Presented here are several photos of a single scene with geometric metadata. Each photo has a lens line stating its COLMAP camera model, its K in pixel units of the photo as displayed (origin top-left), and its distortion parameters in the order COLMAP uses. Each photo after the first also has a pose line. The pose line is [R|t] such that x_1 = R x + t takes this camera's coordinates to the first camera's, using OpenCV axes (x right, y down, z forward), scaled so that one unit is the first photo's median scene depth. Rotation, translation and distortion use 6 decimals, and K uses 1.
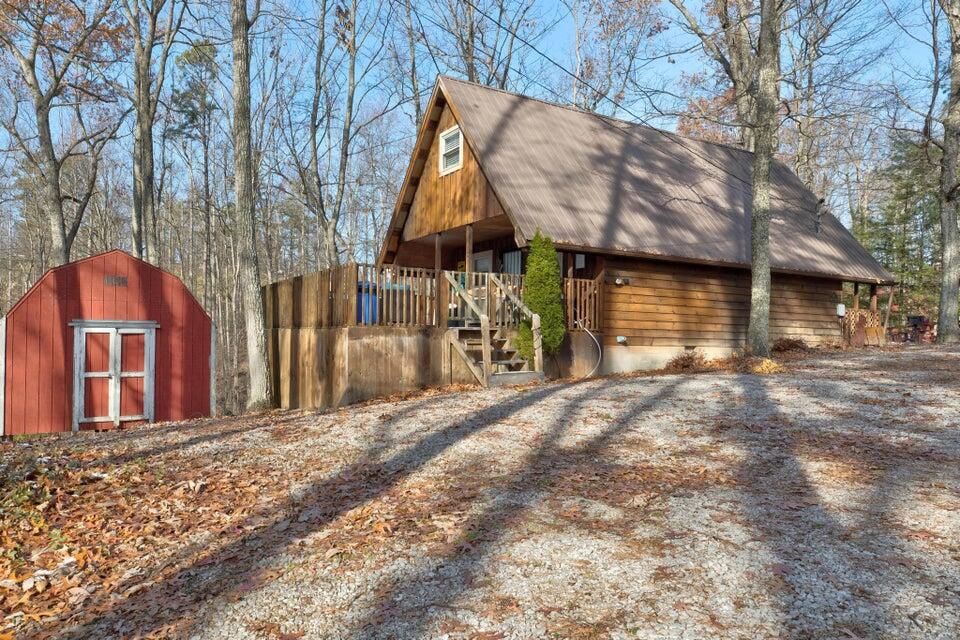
lens RADIAL K [[661.7, 0, 480.0], [0, 661.7, 320.0], [0, 0, 1]] dist [0.001415, 0.000818]
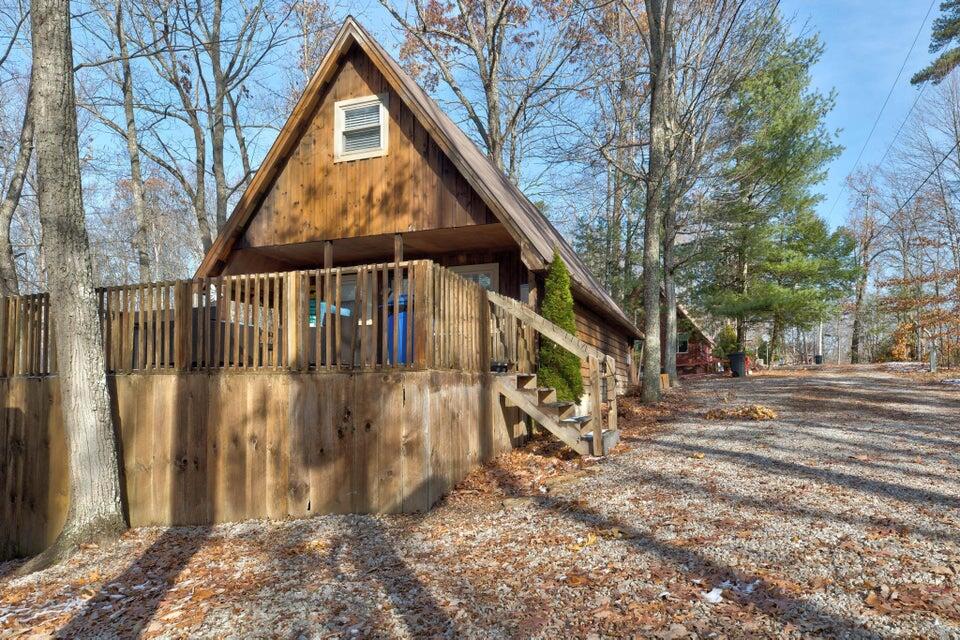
lens RADIAL K [[661.7, 0, 480.0], [0, 661.7, 320.0], [0, 0, 1]] dist [0.001415, 0.000818]
pose [[0.806141, 0.070211, 0.587544, -0.338683], [-0.019870, 0.995588, -0.091709, 0.012520], [-0.591390, 0.062256, 0.803979, 0.357101]]
